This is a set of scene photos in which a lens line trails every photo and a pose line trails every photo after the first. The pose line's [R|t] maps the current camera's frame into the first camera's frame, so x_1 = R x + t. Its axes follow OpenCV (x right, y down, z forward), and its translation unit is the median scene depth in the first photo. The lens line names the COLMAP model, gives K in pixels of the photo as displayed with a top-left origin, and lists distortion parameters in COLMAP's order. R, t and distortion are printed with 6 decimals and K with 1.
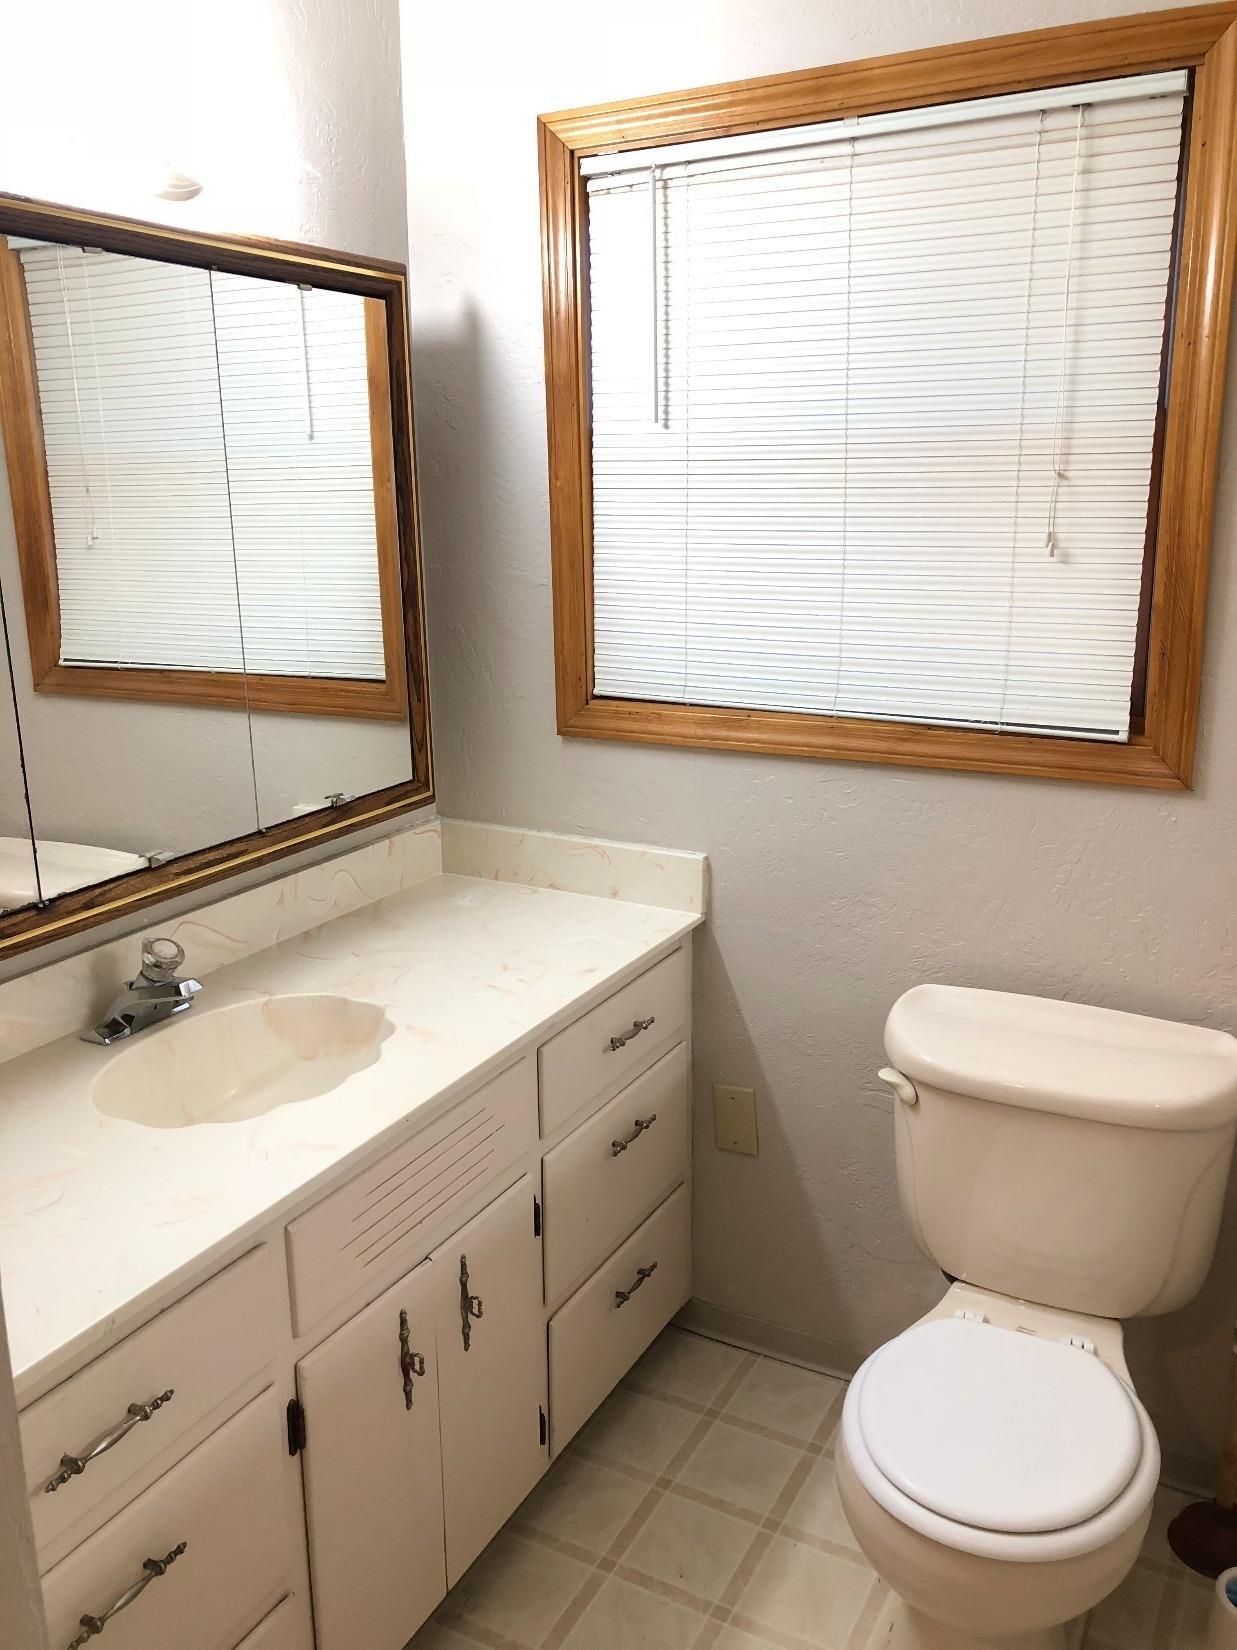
lens RADIAL K [[1344.4, 0, 629.6], [0, 1344.4, 767.0], [0, 0, 1]] dist [0.036677, -0.048468]
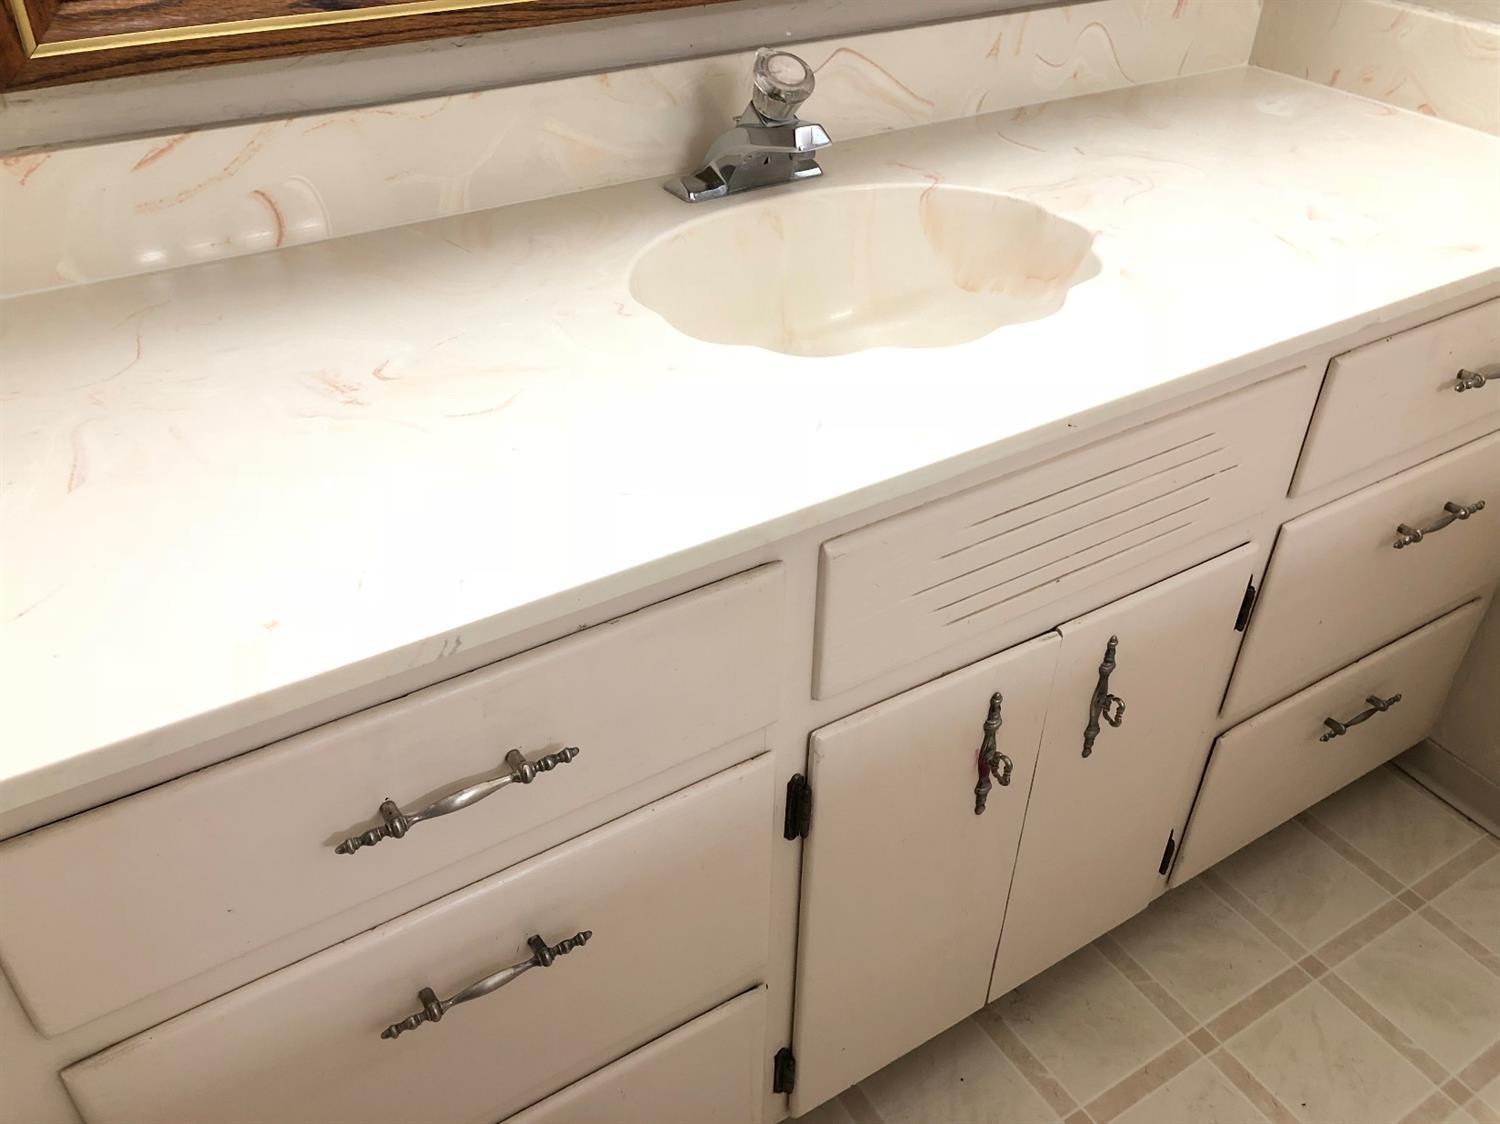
lens RADIAL K [[1222.2, 0, 749.5], [0, 1222.2, 558.0], [0, 0, 1]] dist [0.036677, -0.048468]
pose [[0.865831, 0.310751, -0.392137, -0.051568], [-0.125112, 0.893314, 0.431668, 0.088269], [0.484443, -0.324691, 0.812337, 0.416099]]
